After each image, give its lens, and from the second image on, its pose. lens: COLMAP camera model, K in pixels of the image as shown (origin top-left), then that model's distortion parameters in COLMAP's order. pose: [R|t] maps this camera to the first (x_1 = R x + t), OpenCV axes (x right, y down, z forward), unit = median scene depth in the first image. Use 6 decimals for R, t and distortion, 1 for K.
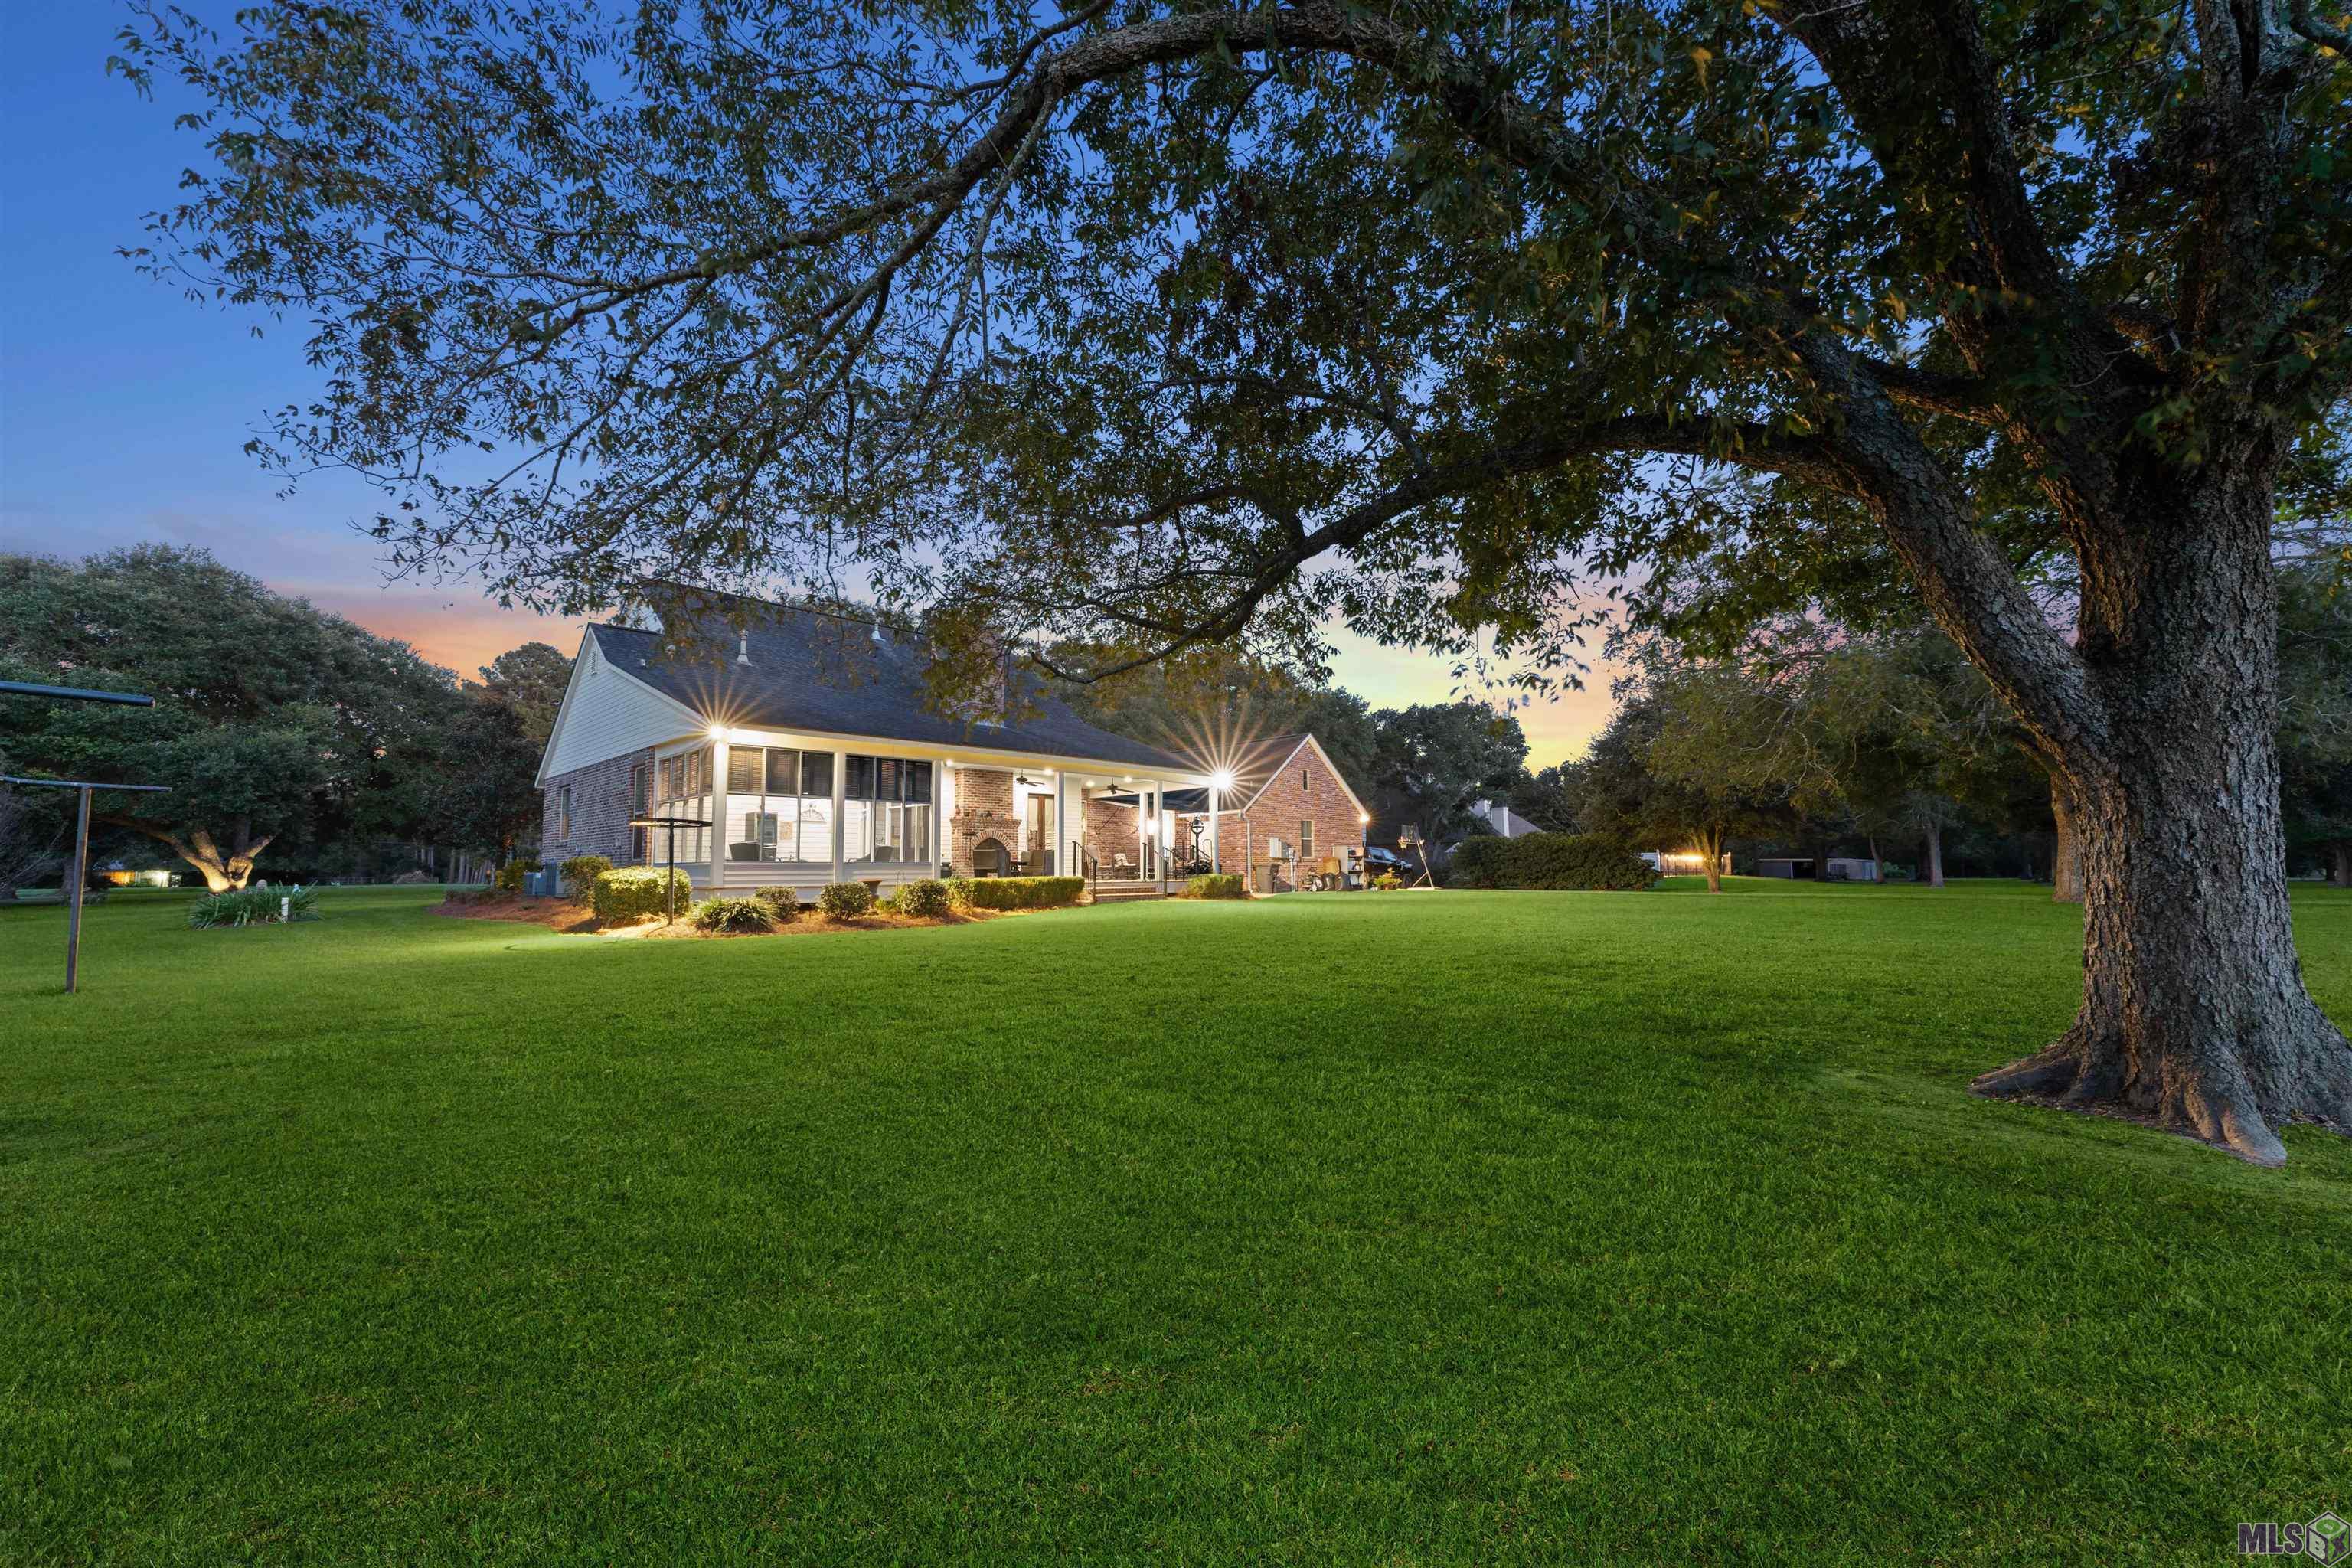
lens RADIAL K [[921.0, 0, 1175.1], [0, 921.0, 793.9], [0, 0, 1]] dist [0.002056, 0.000094]
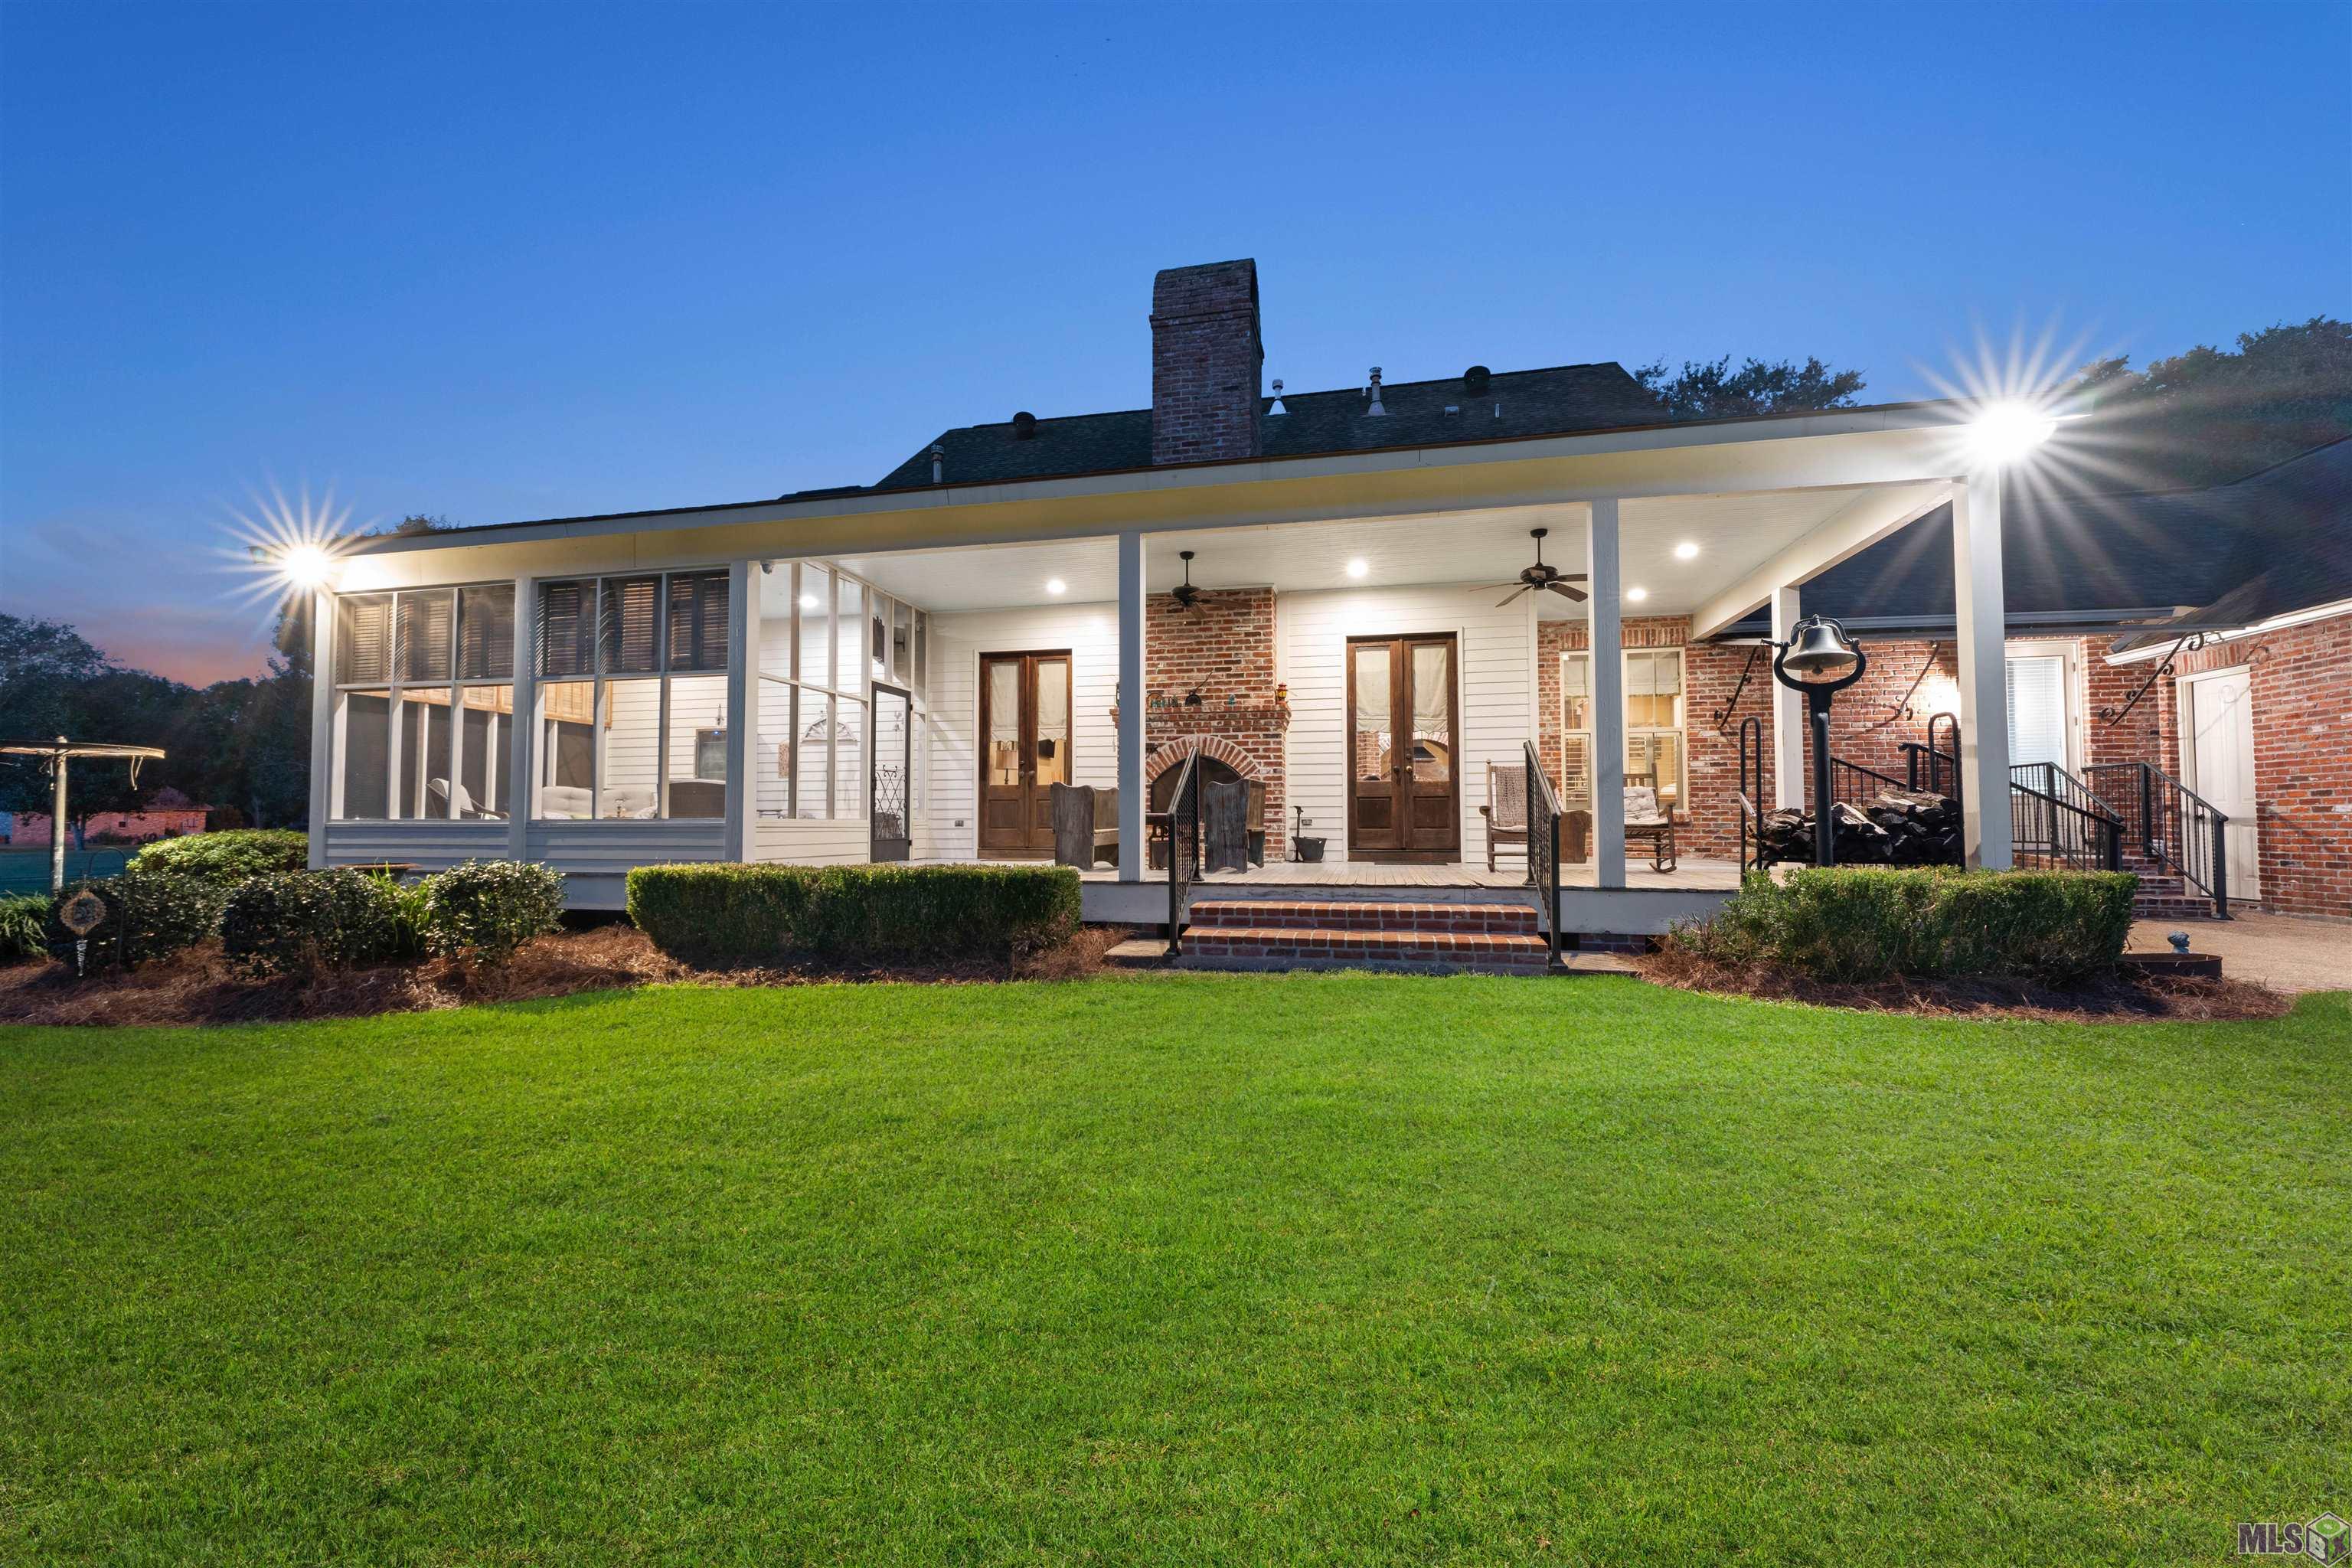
lens RADIAL K [[921.0, 0, 1180.4], [0, 921.0, 788.1], [0, 0, 1]] dist [0.002056, 0.000094]
pose [[0.523367, -0.028477, -0.851631, 0.127840], [0.068881, 0.997585, 0.008973, 0.052321], [0.849319, -0.063357, 0.524064, 0.705934]]
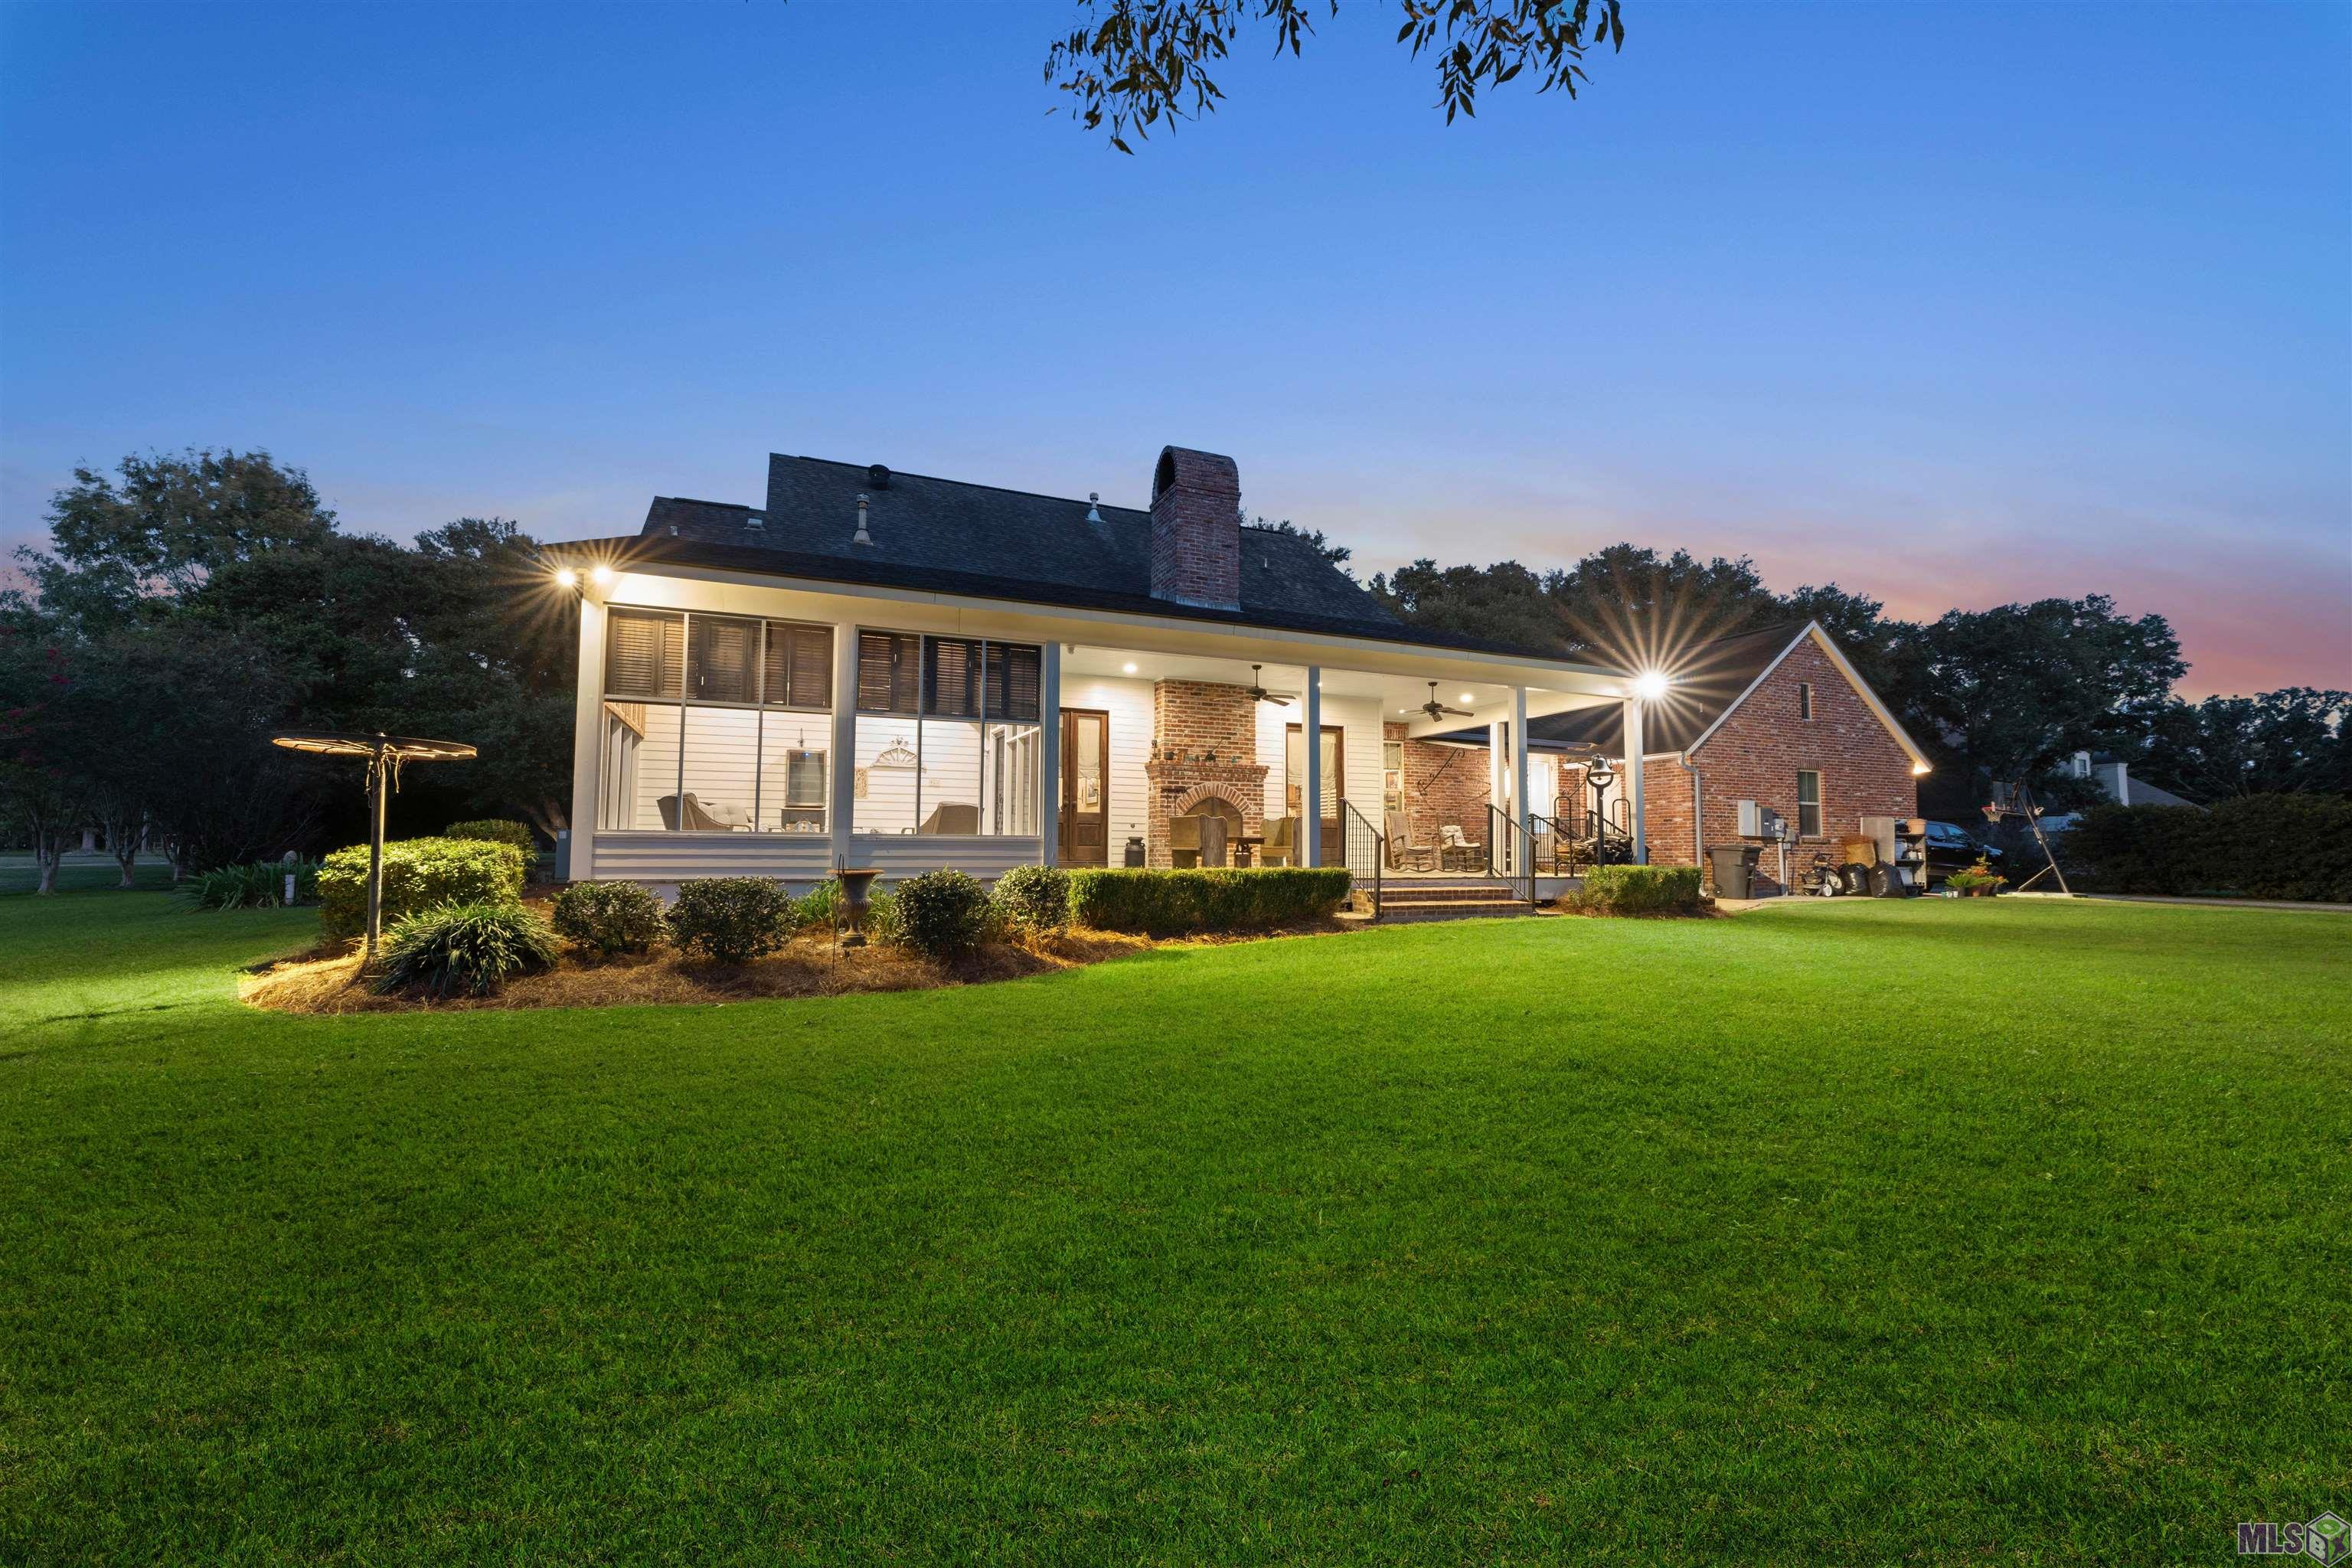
lens RADIAL K [[921.0, 0, 1172.6], [0, 921.0, 790.1], [0, 0, 1]] dist [0.002056, 0.000094]
pose [[0.919195, -0.011807, -0.393626, 0.006840], [0.019198, 0.999705, 0.014845, 0.031127], [0.393335, -0.021202, 0.919151, 0.406972]]
